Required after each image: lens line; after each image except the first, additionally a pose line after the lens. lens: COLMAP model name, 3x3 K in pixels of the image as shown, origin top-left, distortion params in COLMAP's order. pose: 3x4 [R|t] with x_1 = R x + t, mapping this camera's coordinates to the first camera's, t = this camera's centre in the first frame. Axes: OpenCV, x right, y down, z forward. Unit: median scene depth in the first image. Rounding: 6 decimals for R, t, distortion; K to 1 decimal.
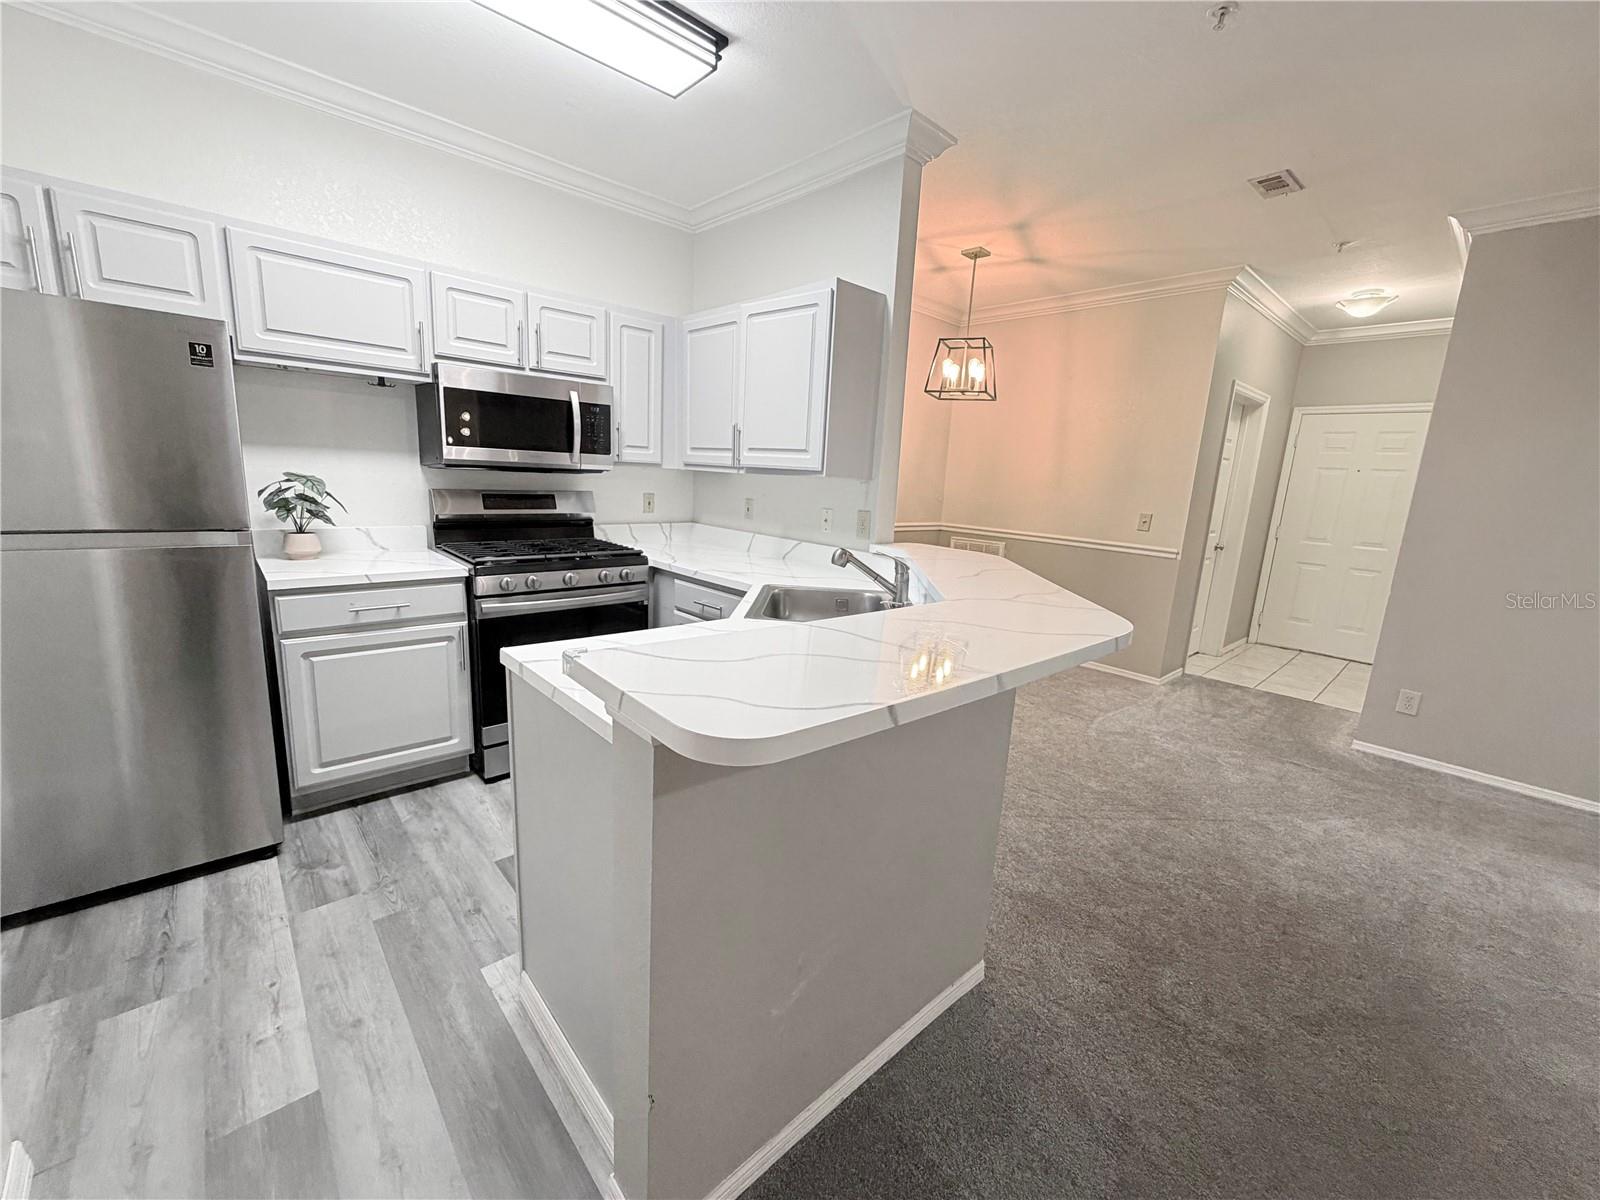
lens RADIAL K [[639.1, 0, 800.0], [0, 639.1, 600.0], [0, 0, 1]] dist [-0.000052, -0.000184]
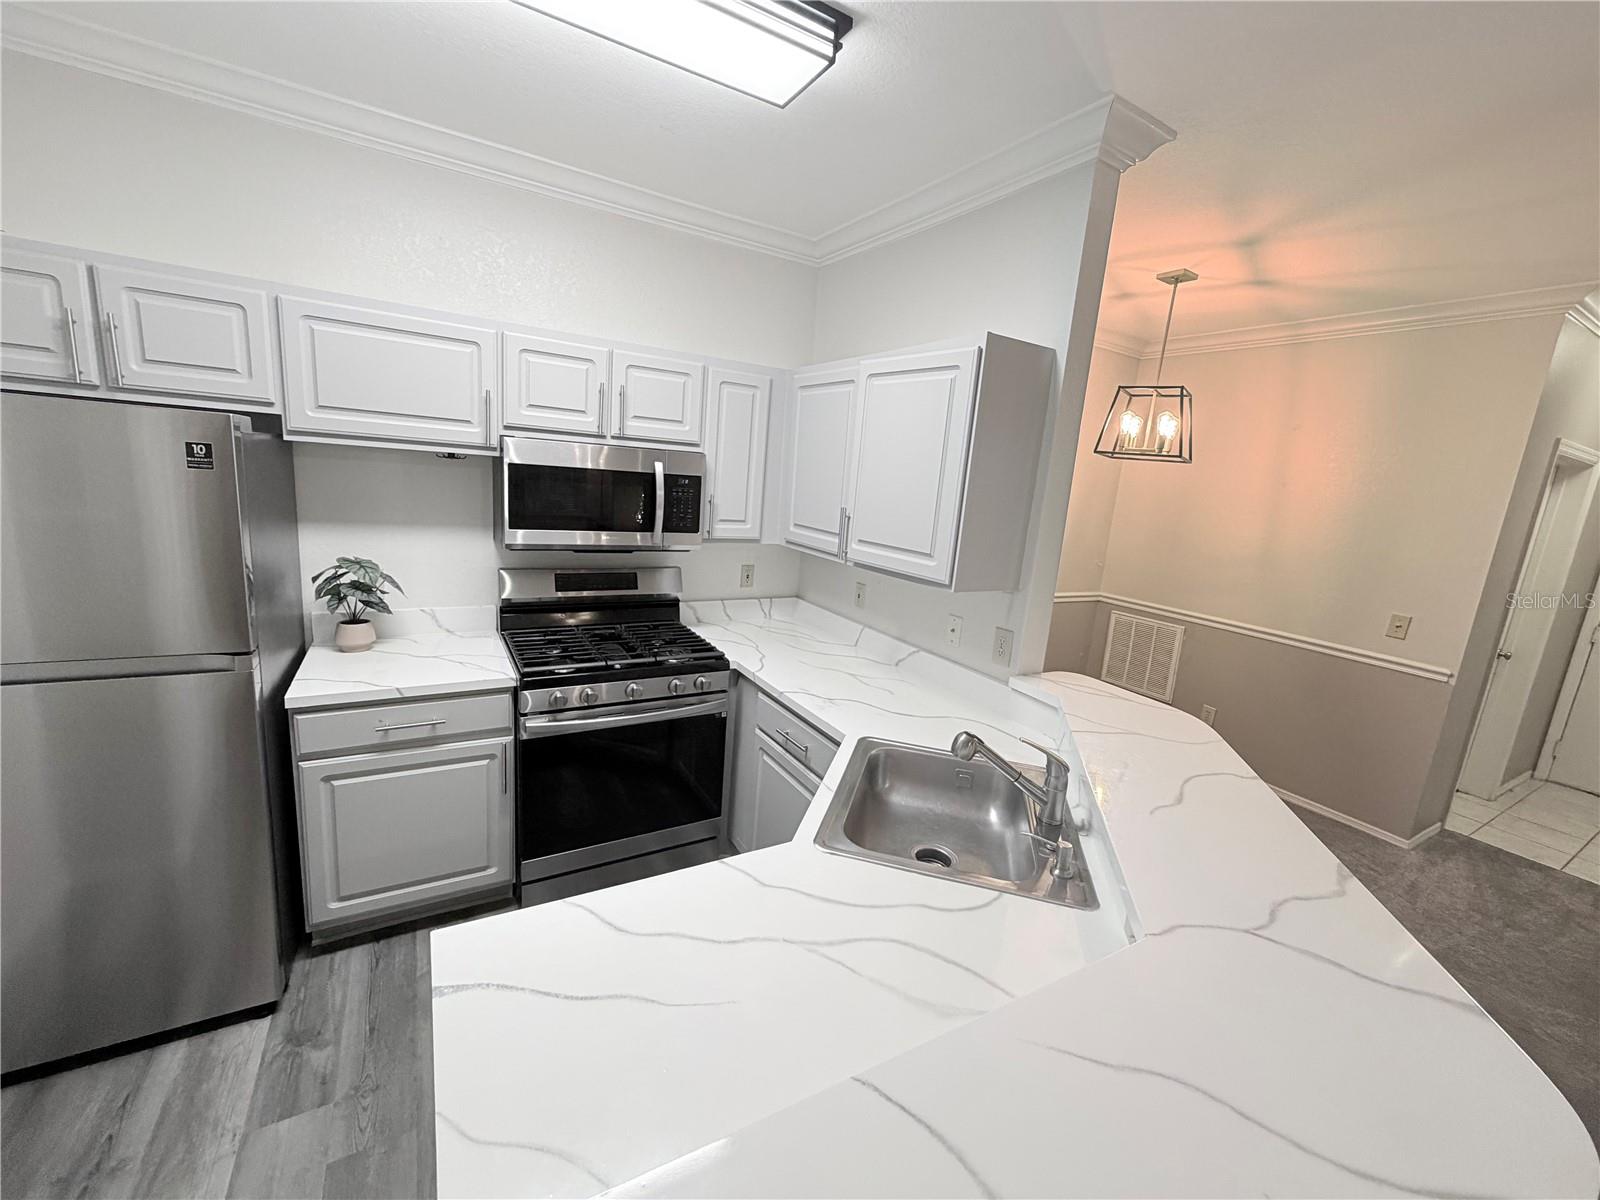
lens RADIAL K [[639.1, 0, 800.0], [0, 639.1, 600.0], [0, 0, 1]] dist [-0.000052, -0.000184]
pose [[0.977318, 0.067155, -0.200846, 0.014431], [-0.069954, 0.997527, -0.006862, -0.166559], [0.199888, 0.020756, 0.979599, 0.229104]]
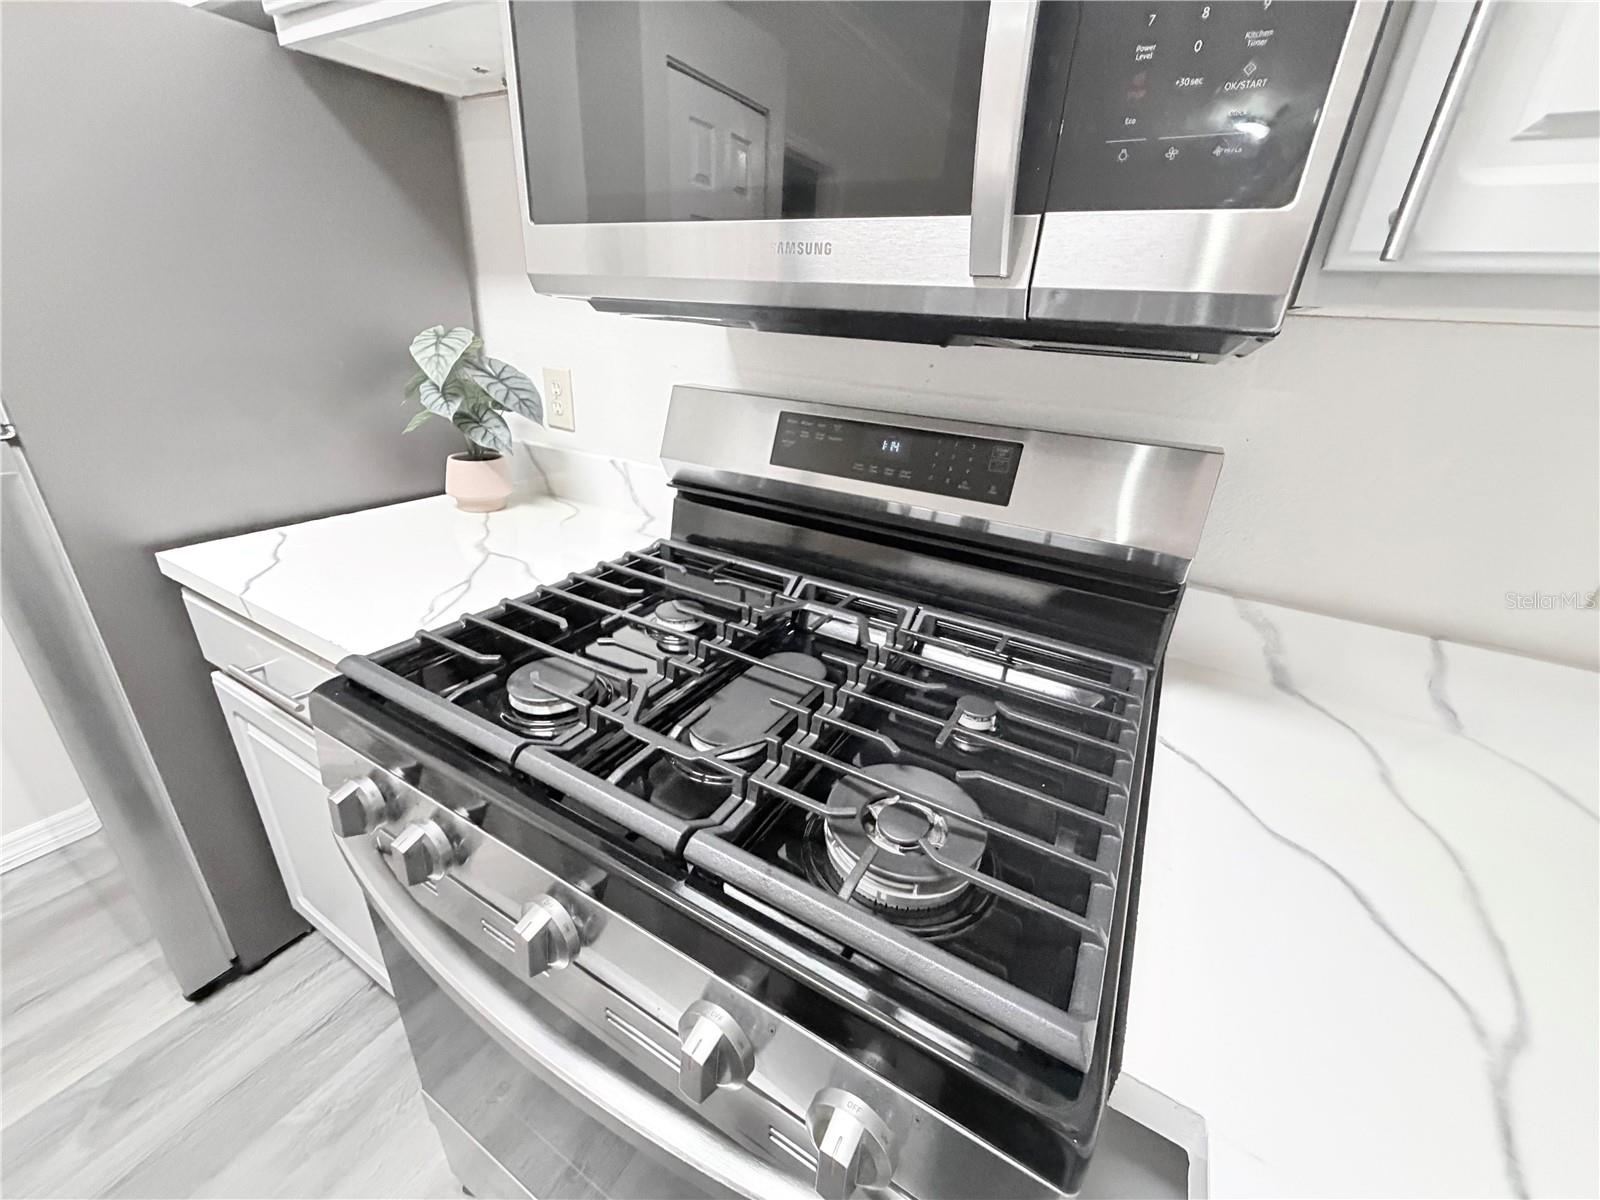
lens RADIAL K [[639.1, 0, 800.0], [0, 639.1, 600.0], [0, 0, 1]] dist [-0.000052, -0.000184]
pose [[0.302348, 0.350150, -0.886556, -0.215342], [-0.229236, 0.929499, 0.288933, -0.194415], [0.925222, 0.115872, 0.361299, 1.022669]]
